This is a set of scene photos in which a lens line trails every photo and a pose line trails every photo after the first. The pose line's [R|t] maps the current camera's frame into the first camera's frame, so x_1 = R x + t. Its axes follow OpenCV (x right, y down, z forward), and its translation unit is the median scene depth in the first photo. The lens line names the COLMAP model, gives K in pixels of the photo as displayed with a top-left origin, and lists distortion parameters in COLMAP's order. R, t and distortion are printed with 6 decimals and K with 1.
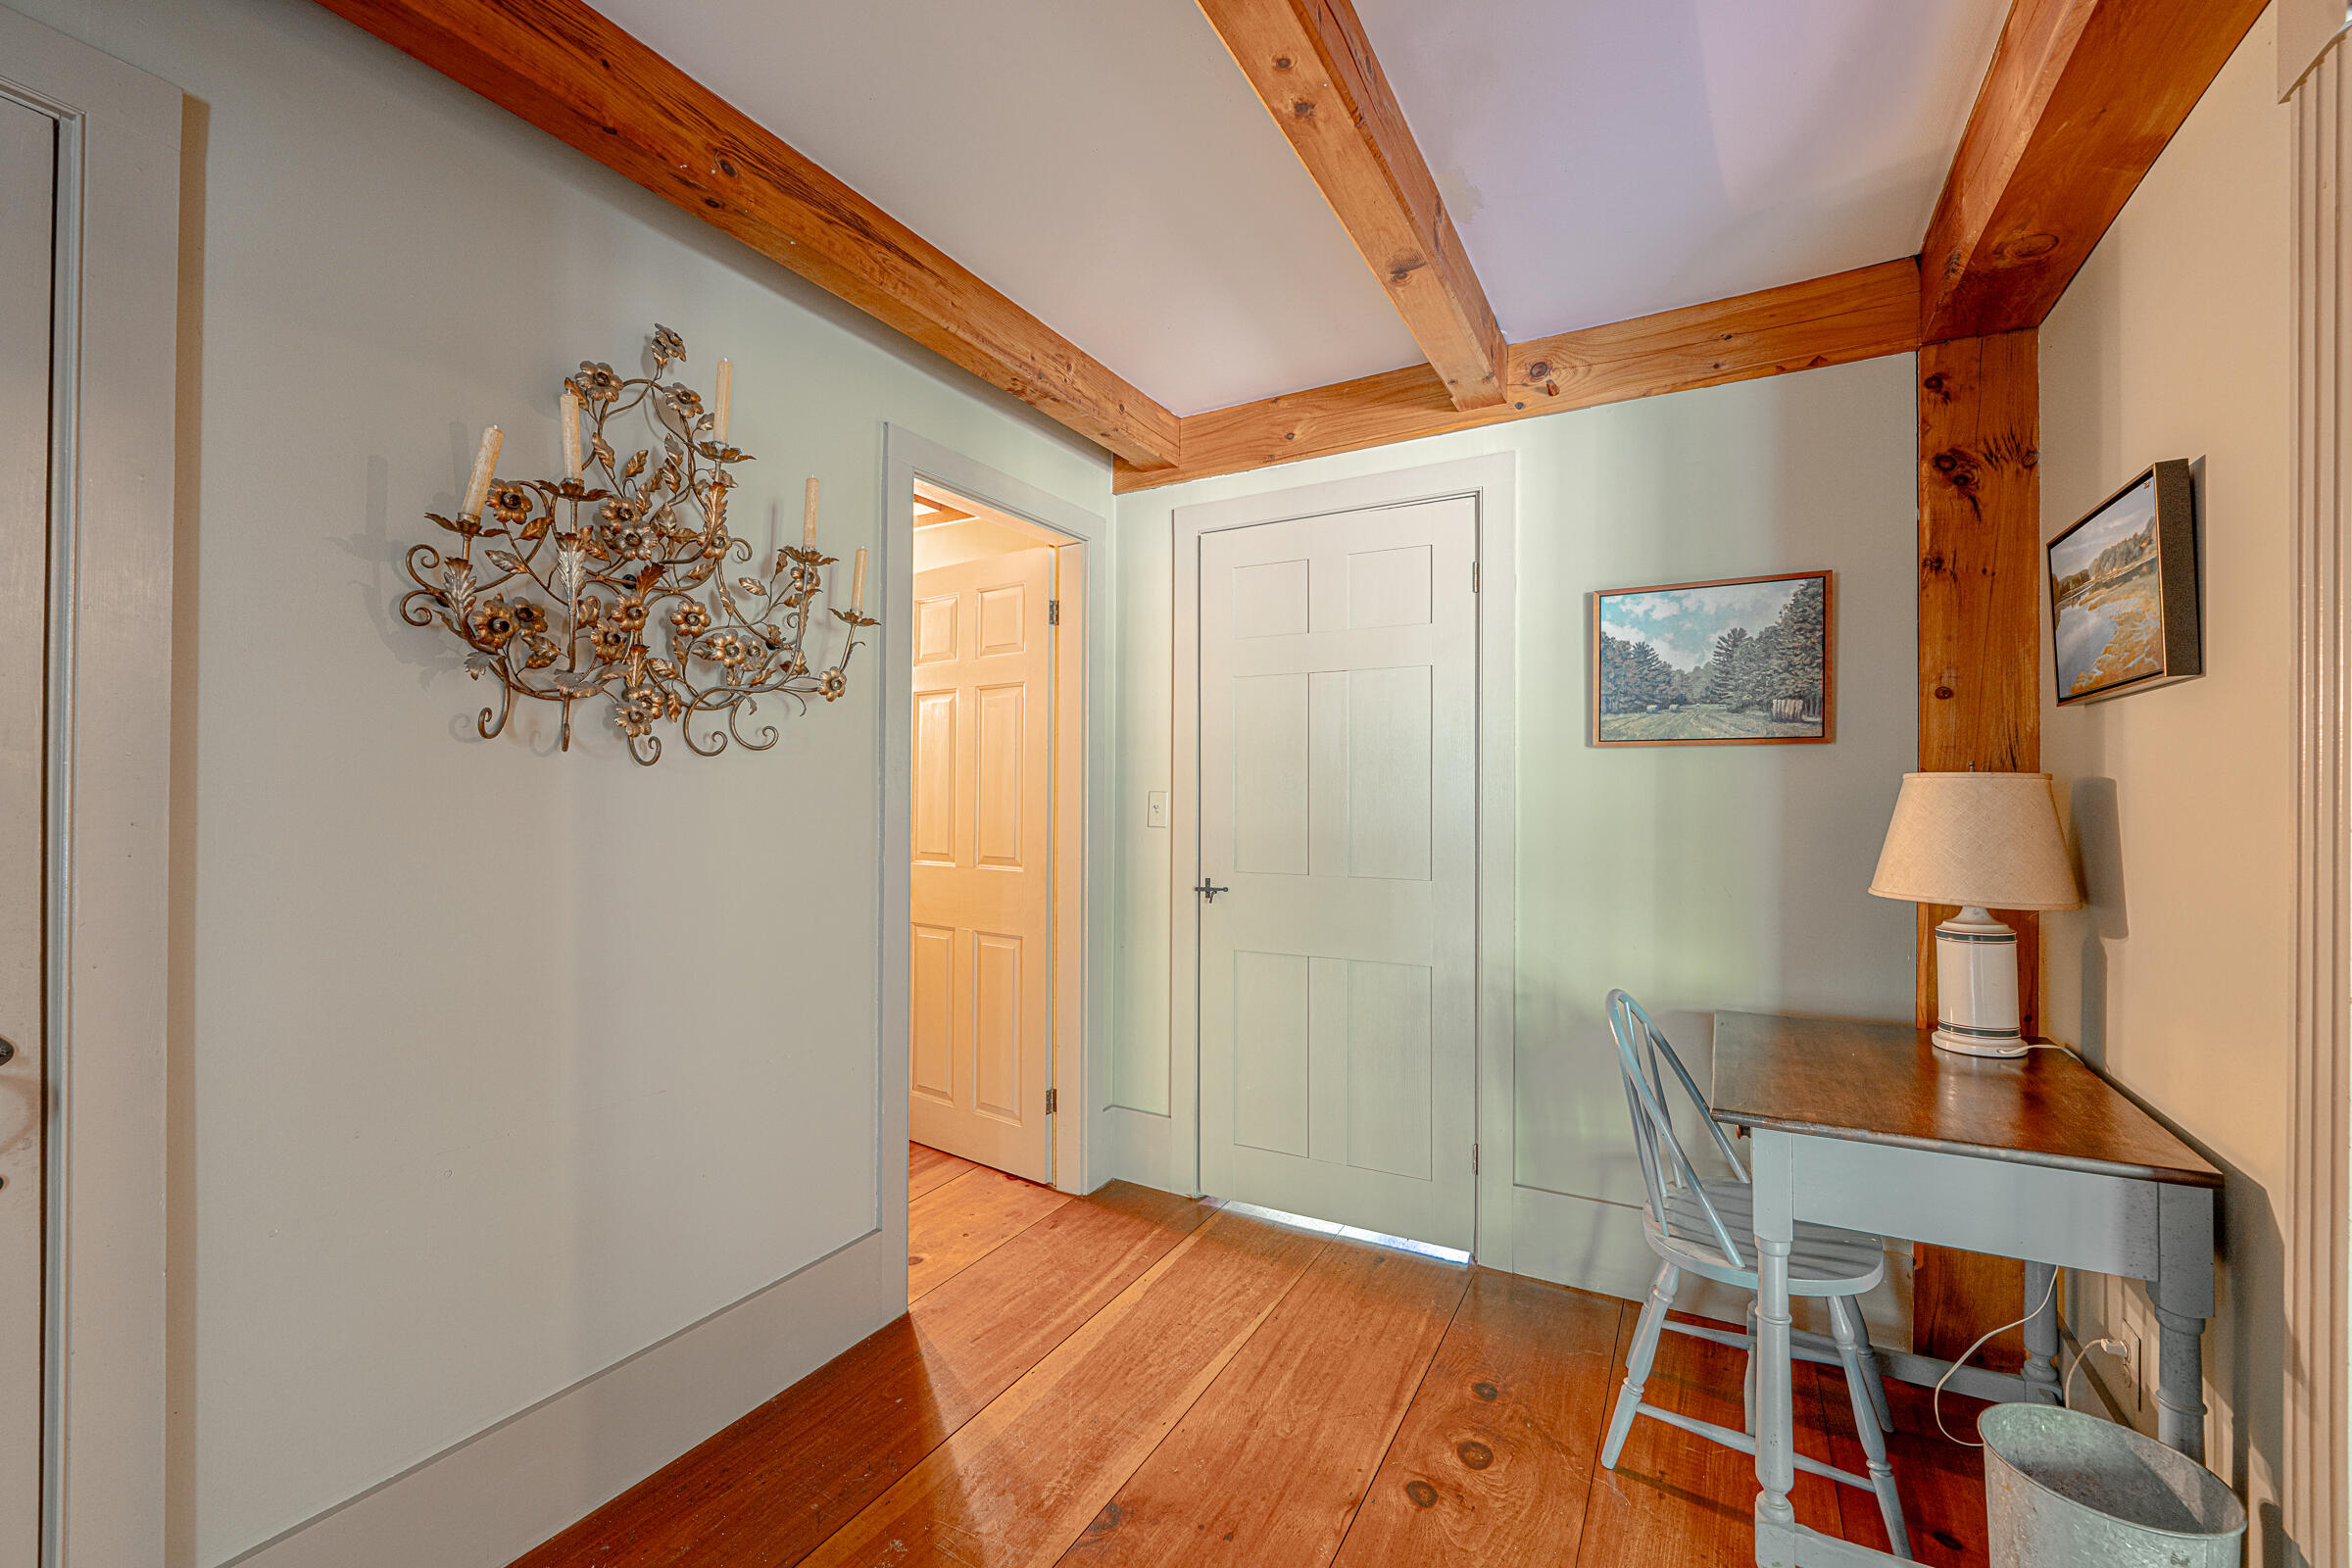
lens RADIAL K [[907.4, 0, 1168.7], [0, 907.4, 789.7], [0, 0, 1]] dist [-0.017936, -0.000423]
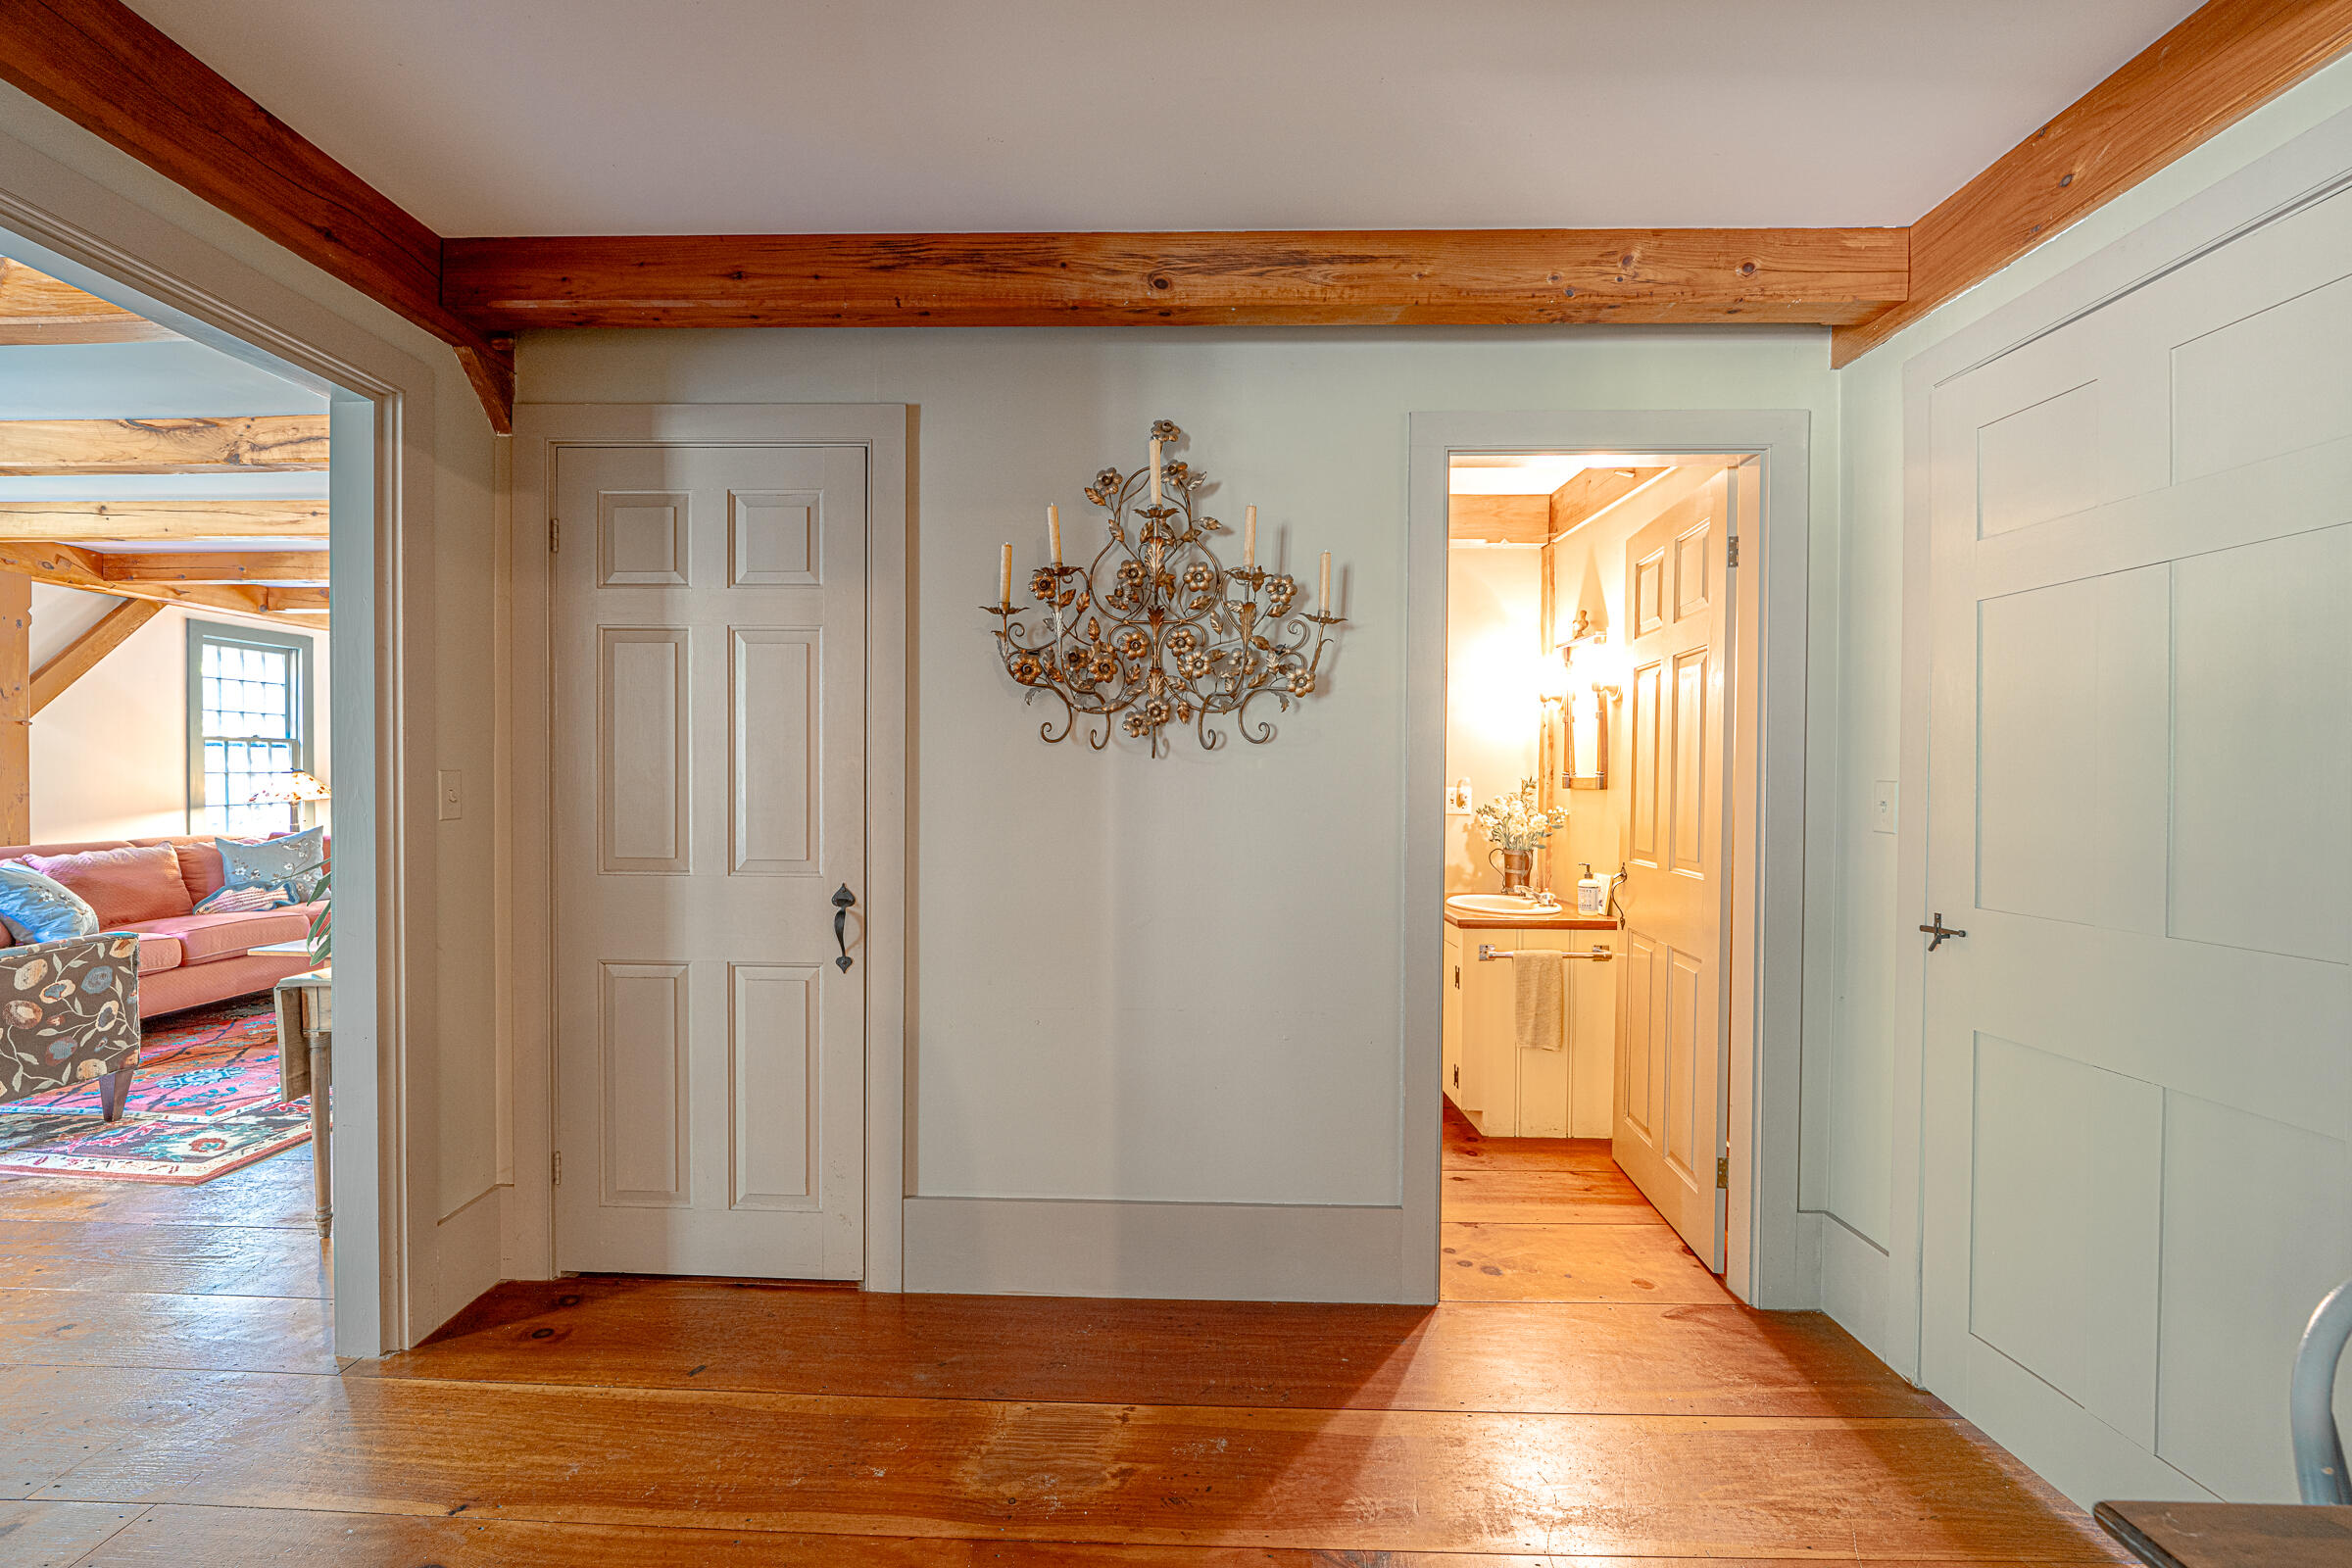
lens RADIAL K [[952.6, 0, 1167.3], [0, 952.6, 787.8], [0, 0, 1]] dist [-0.010060, -0.001311]
pose [[0.502921, 0.011794, -0.864252, 0.457764], [-0.003096, 0.999925, 0.011844, 0.000194], [0.864327, -0.003281, 0.502920, 0.224487]]
